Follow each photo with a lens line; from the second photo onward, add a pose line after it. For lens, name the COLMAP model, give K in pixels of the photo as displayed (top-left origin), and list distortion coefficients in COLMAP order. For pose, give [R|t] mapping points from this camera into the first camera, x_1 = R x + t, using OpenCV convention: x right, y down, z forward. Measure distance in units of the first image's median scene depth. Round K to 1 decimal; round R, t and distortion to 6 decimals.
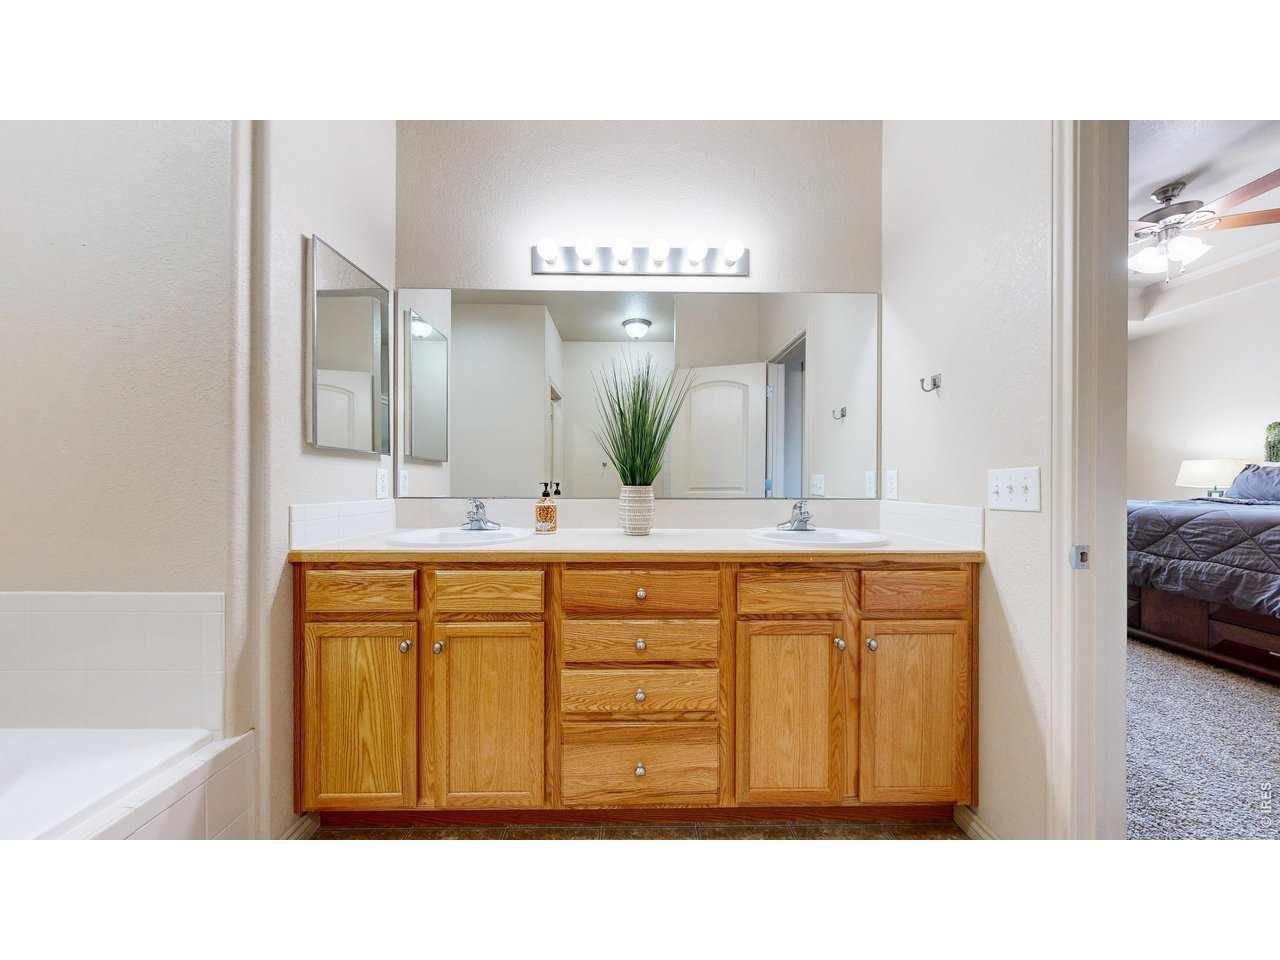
lens RADIAL K [[438.4, 0, 642.0], [0, 438.4, 482.0], [0, 0, 1]] dist [-0.000933, 0.000278]
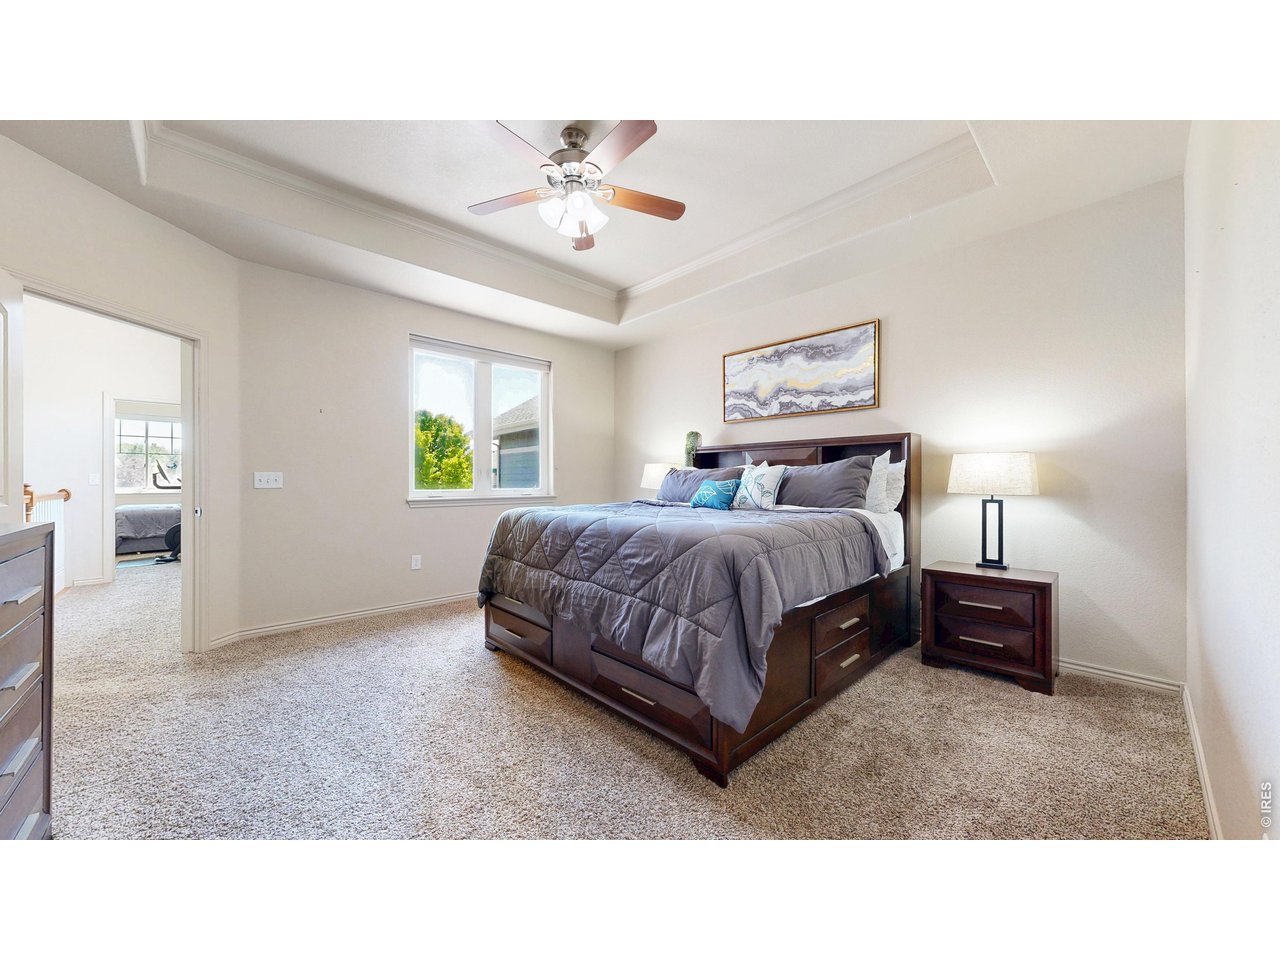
lens RADIAL K [[463.8, 0, 649.6], [0, 463.8, 482.5], [0, 0, 1]] dist [-0.002232, -0.000420]
pose [[0.730200, 0.002873, 0.683228, 0.743216], [-0.002934, 0.999995, -0.001069, -0.005430], [-0.683227, -0.001224, 0.730205, 0.269824]]
